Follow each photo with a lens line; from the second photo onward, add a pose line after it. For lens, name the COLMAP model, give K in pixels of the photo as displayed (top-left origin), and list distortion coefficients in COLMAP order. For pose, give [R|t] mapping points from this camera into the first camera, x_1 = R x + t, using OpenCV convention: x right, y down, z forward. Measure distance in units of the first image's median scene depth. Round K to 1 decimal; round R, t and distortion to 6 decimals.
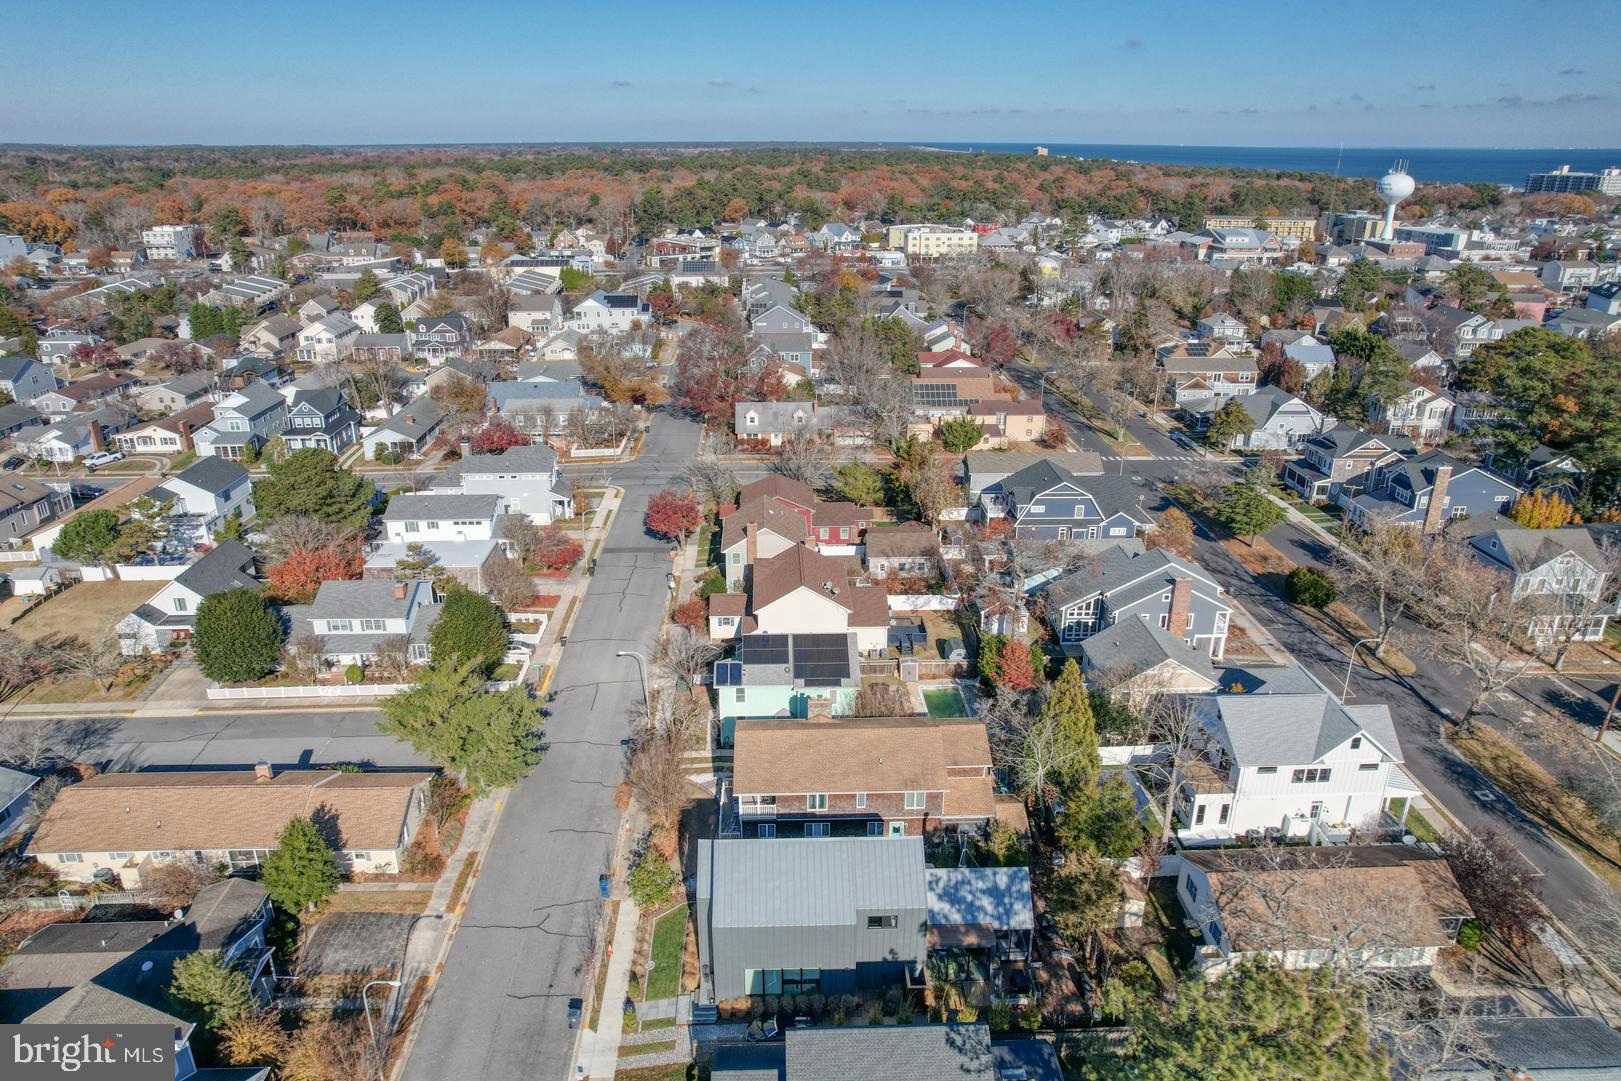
lens RADIAL K [[1066.7, 0, 810.5], [0, 1066.7, 540.5], [0, 0, 1]] dist [-0.065650, 0.048301]
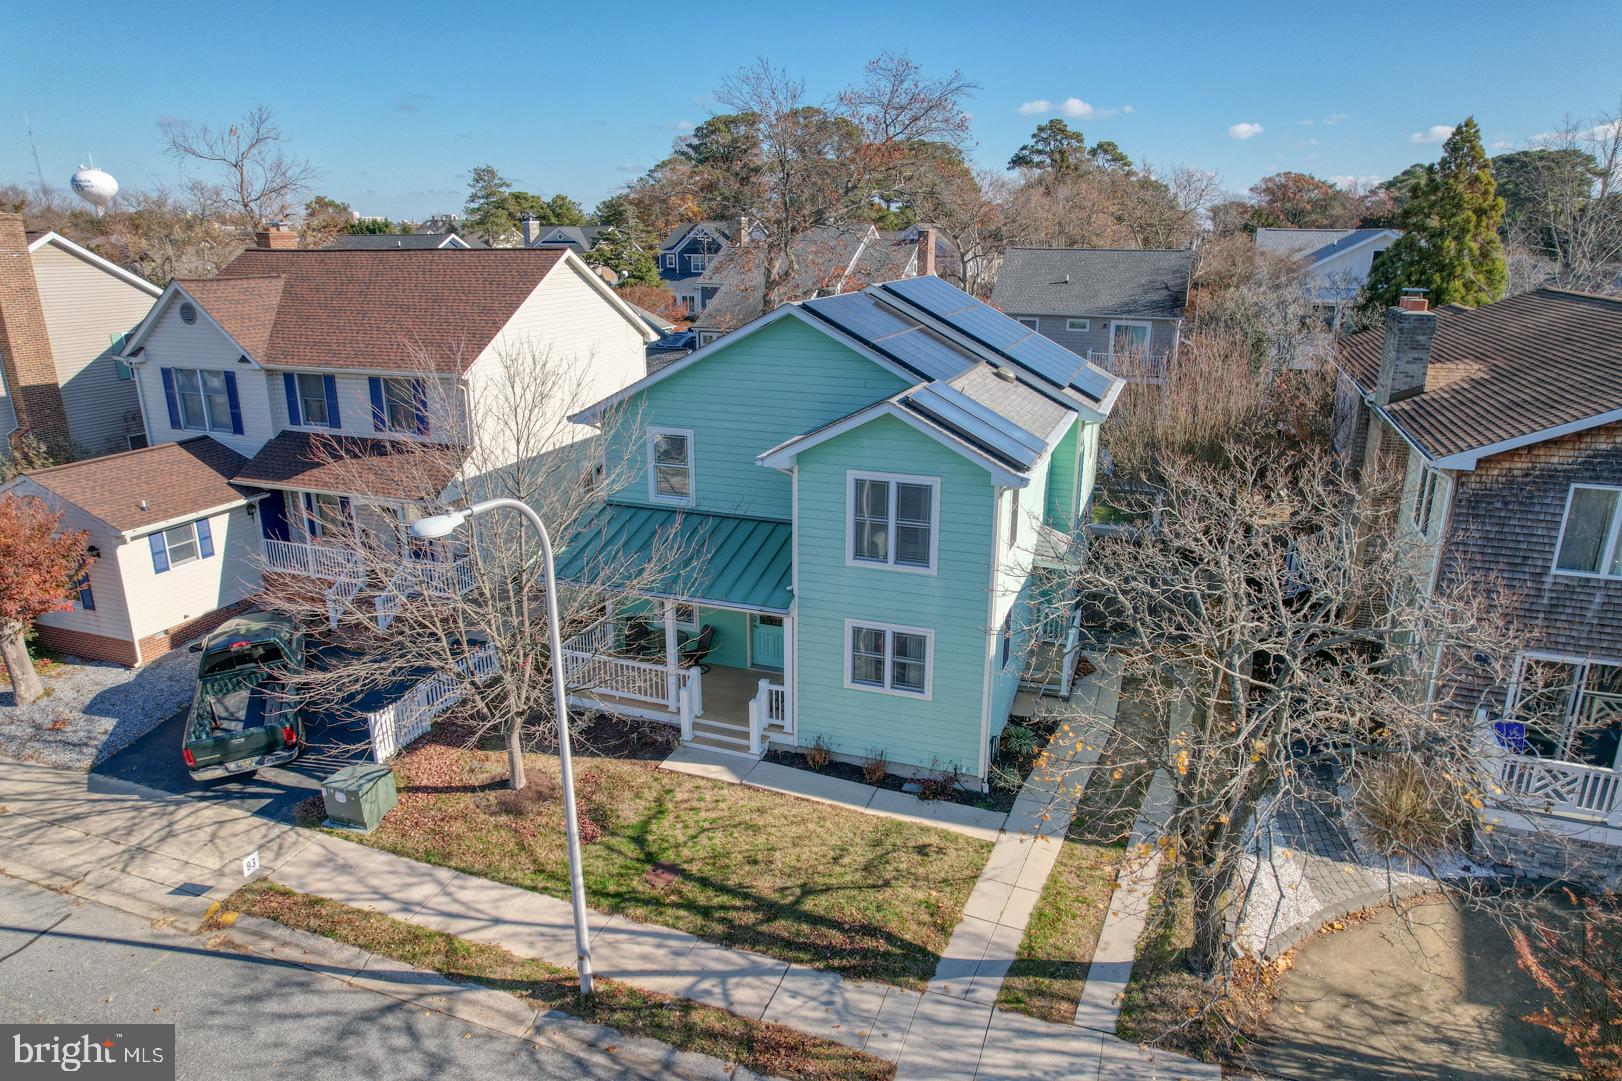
lens RADIAL K [[1048.1, 0, 810.6], [0, 1048.1, 545.3], [0, 0, 1]] dist [-0.085838, 0.073735]
pose [[0.388792, -0.258622, 0.884282, -0.164649], [0.327356, 0.935943, 0.129803, 0.067454], [-0.861208, 0.239008, 0.448549, 0.573248]]
